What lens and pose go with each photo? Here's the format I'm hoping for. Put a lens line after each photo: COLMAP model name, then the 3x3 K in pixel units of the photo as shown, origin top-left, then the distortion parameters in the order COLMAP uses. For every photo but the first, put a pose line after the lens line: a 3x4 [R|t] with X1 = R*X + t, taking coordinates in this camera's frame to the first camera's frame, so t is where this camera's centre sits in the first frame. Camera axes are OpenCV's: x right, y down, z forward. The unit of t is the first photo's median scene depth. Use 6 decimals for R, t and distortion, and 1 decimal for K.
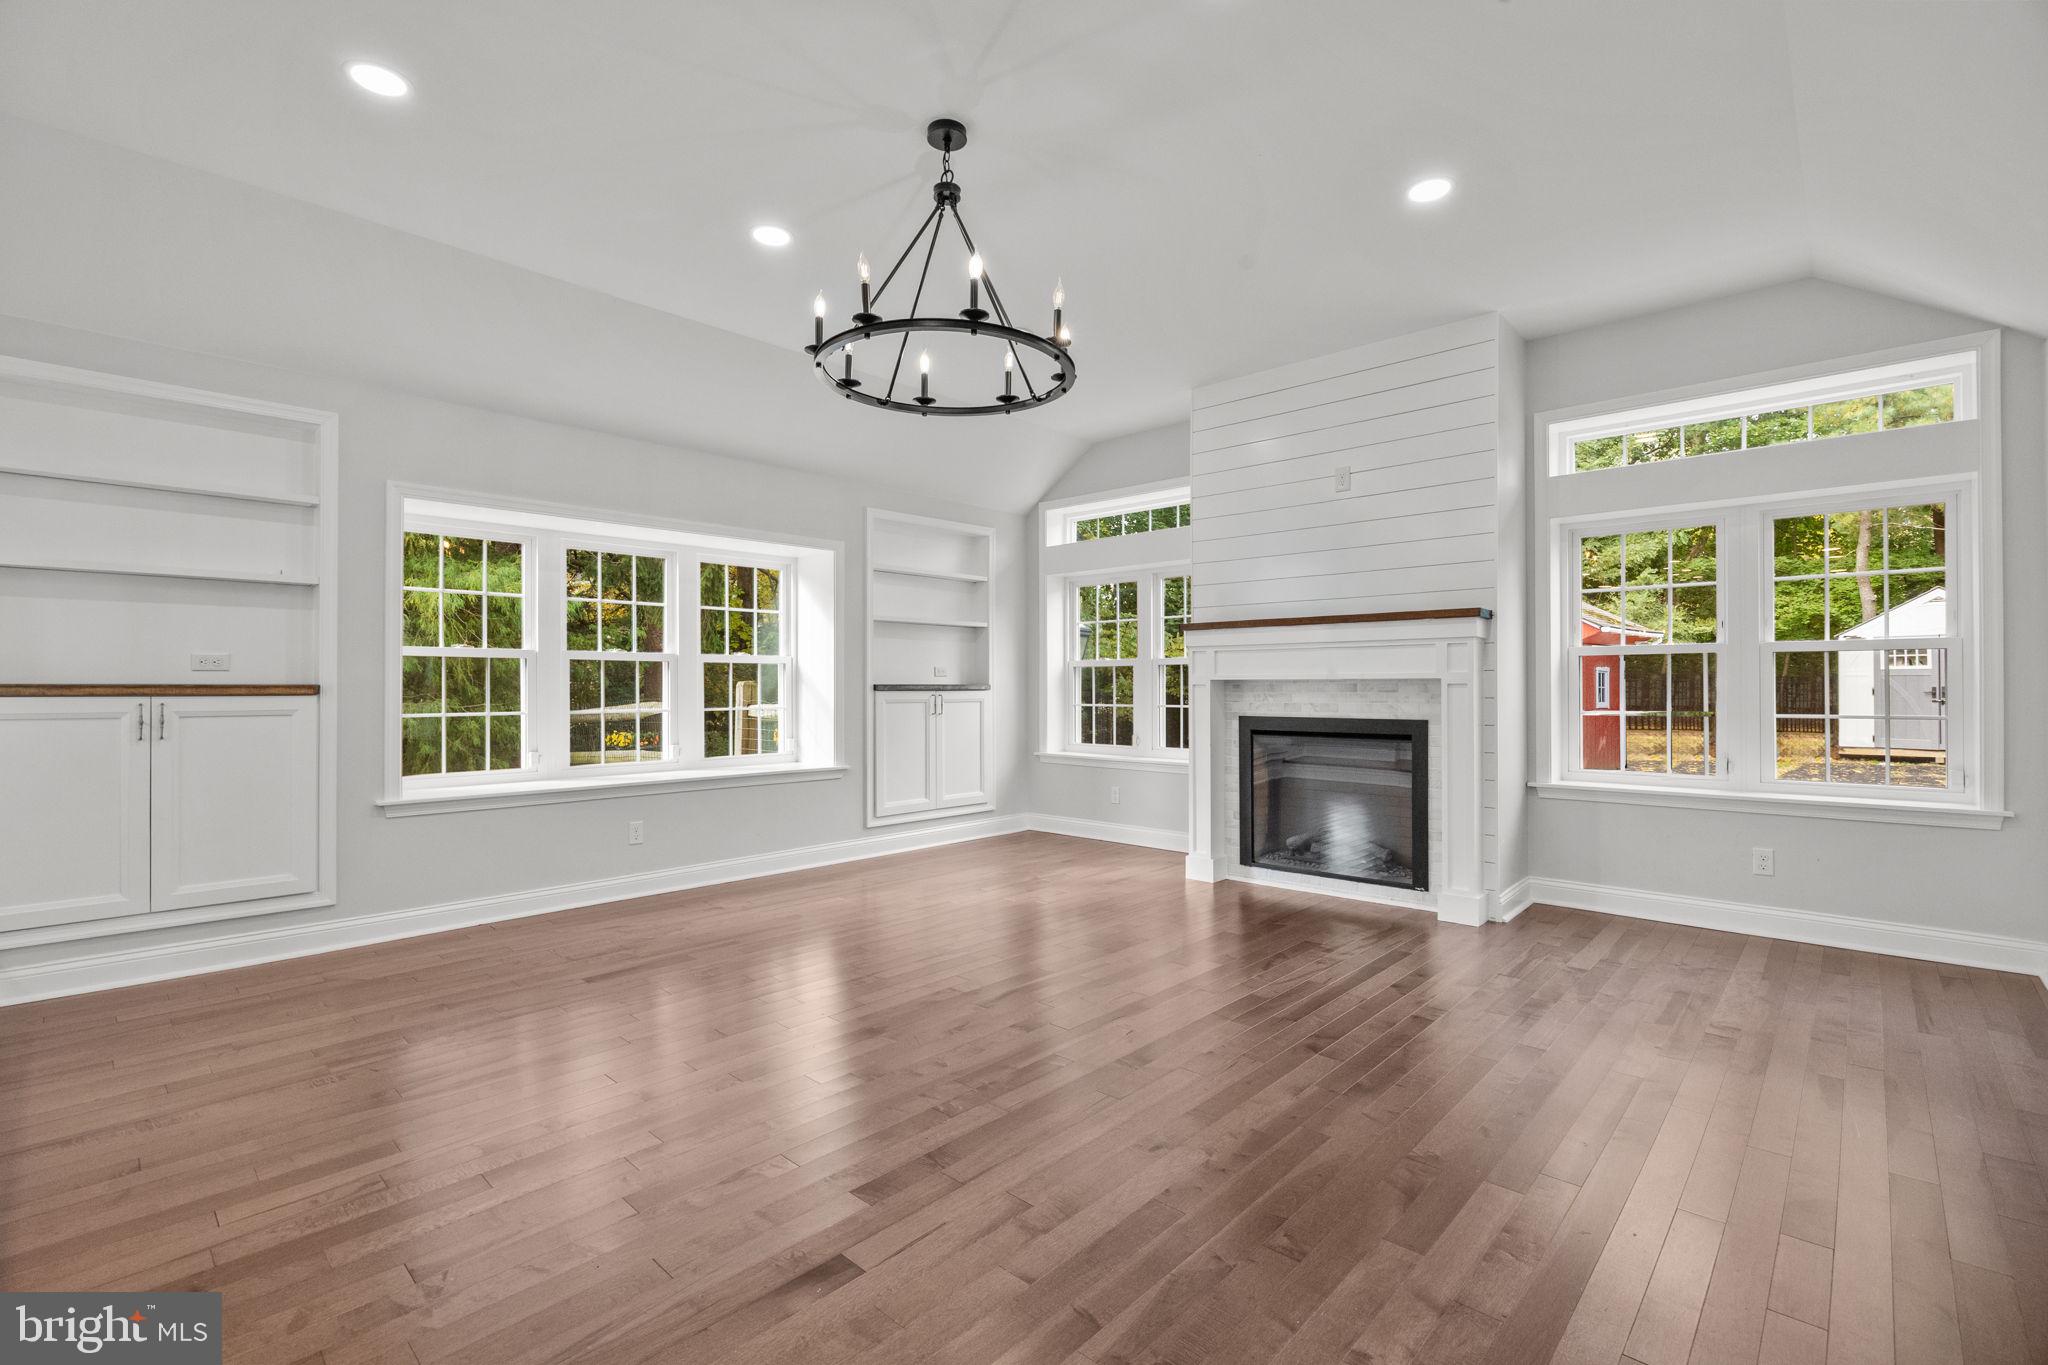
lens RADIAL K [[896.8, 0, 1024.0], [0, 896.8, 682.5], [0, 0, 1]] dist [-0.013059, 0.000191]
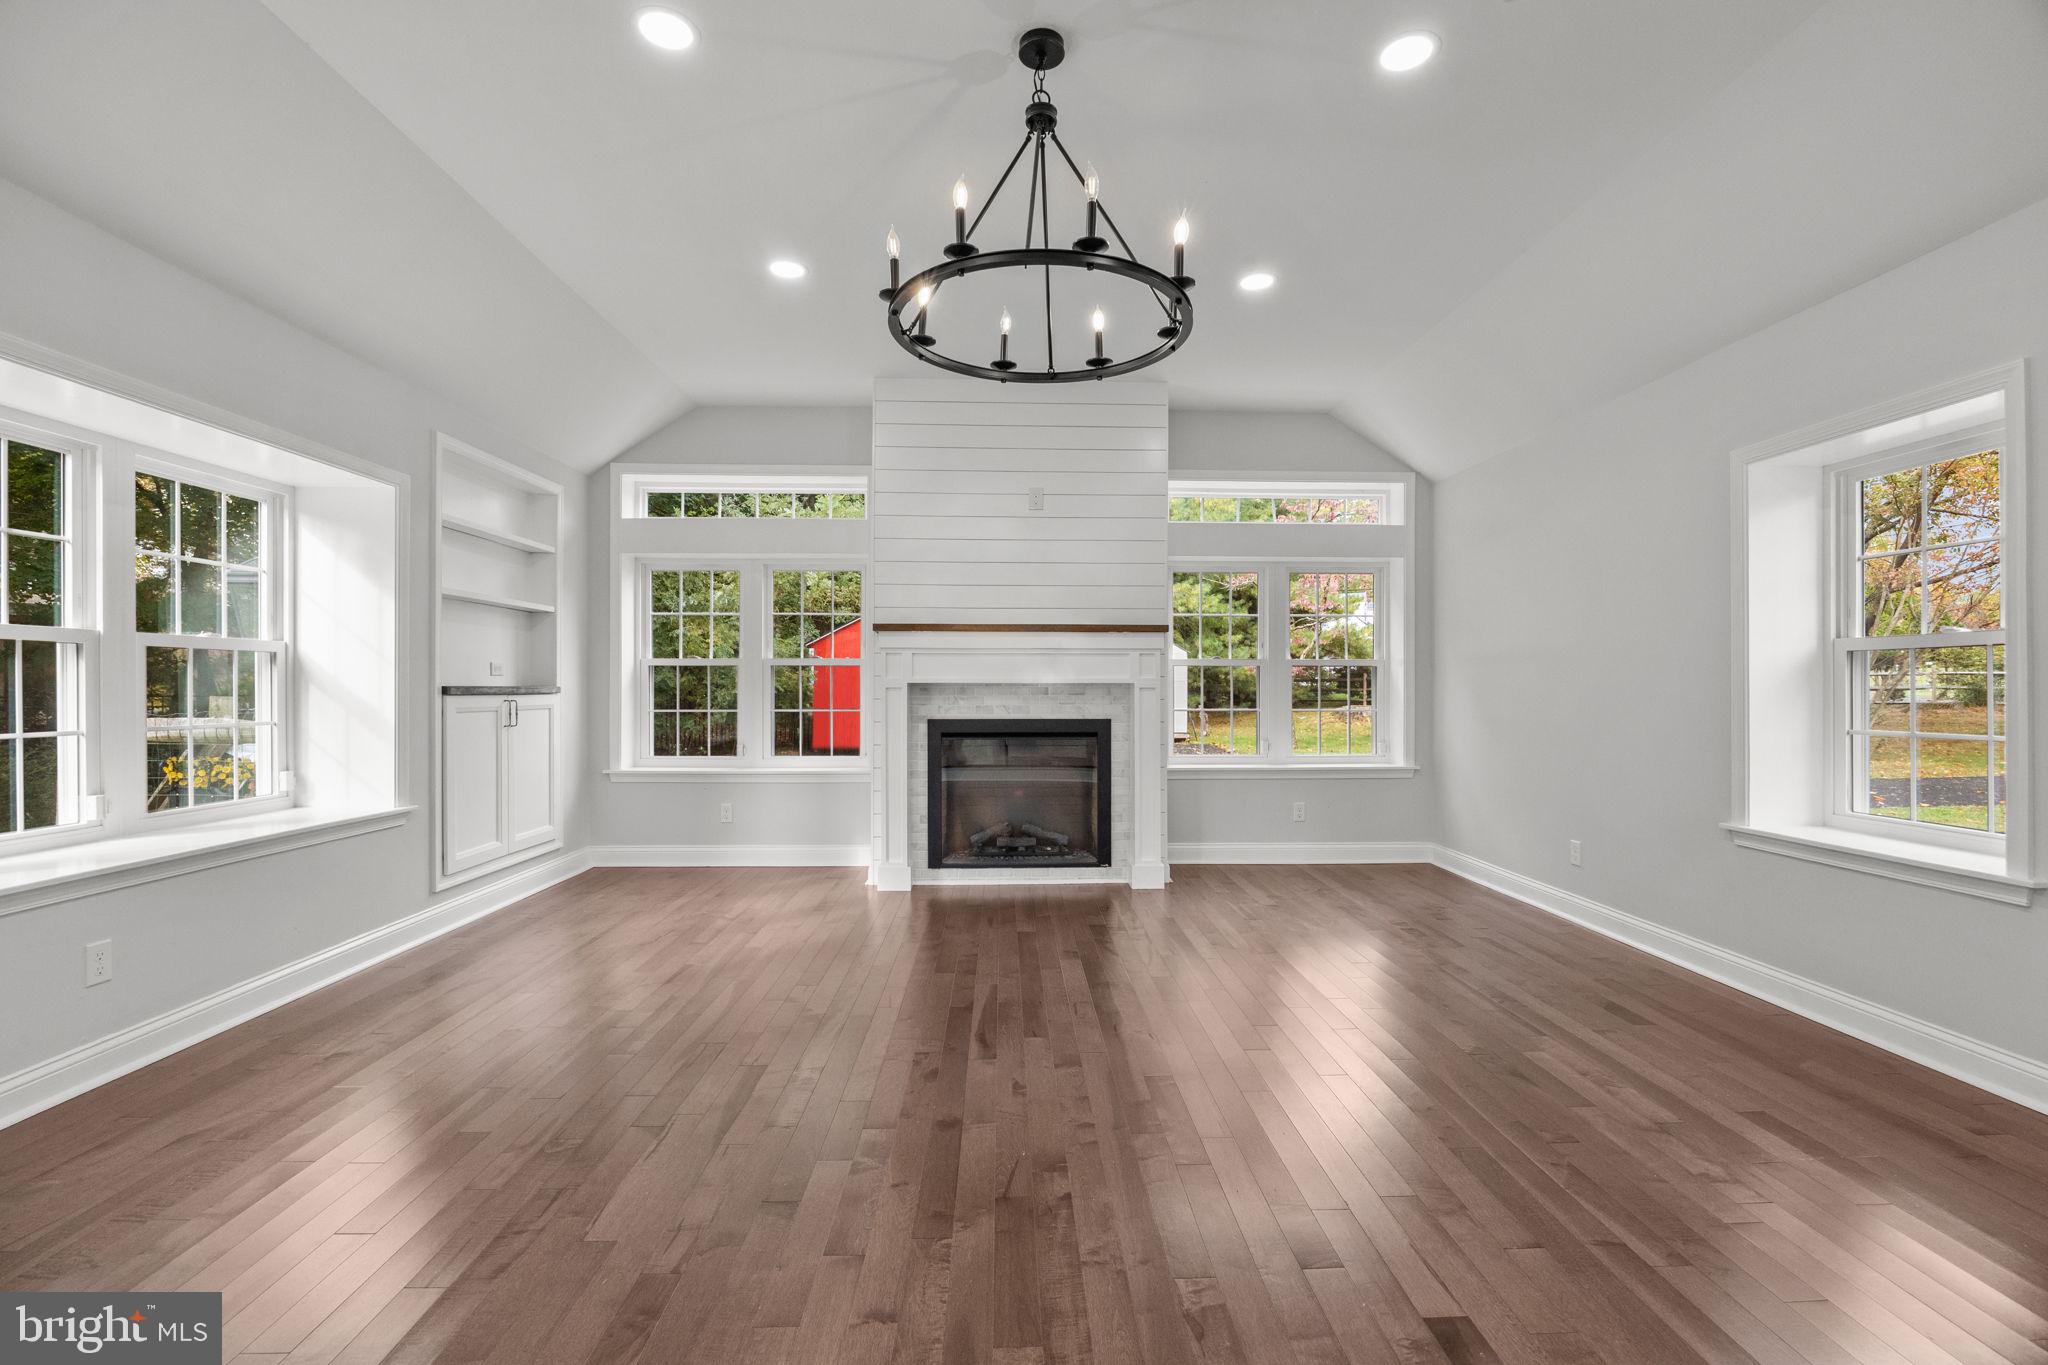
lens RADIAL K [[896.8, 0, 1024.0], [0, 896.8, 682.5], [0, 0, 1]] dist [-0.013059, 0.000191]
pose [[0.708832, 0.006278, 0.705349, -0.343093], [-0.005333, 0.999980, -0.003541, -0.000495], [-0.705357, -0.001251, 0.708851, 0.194214]]
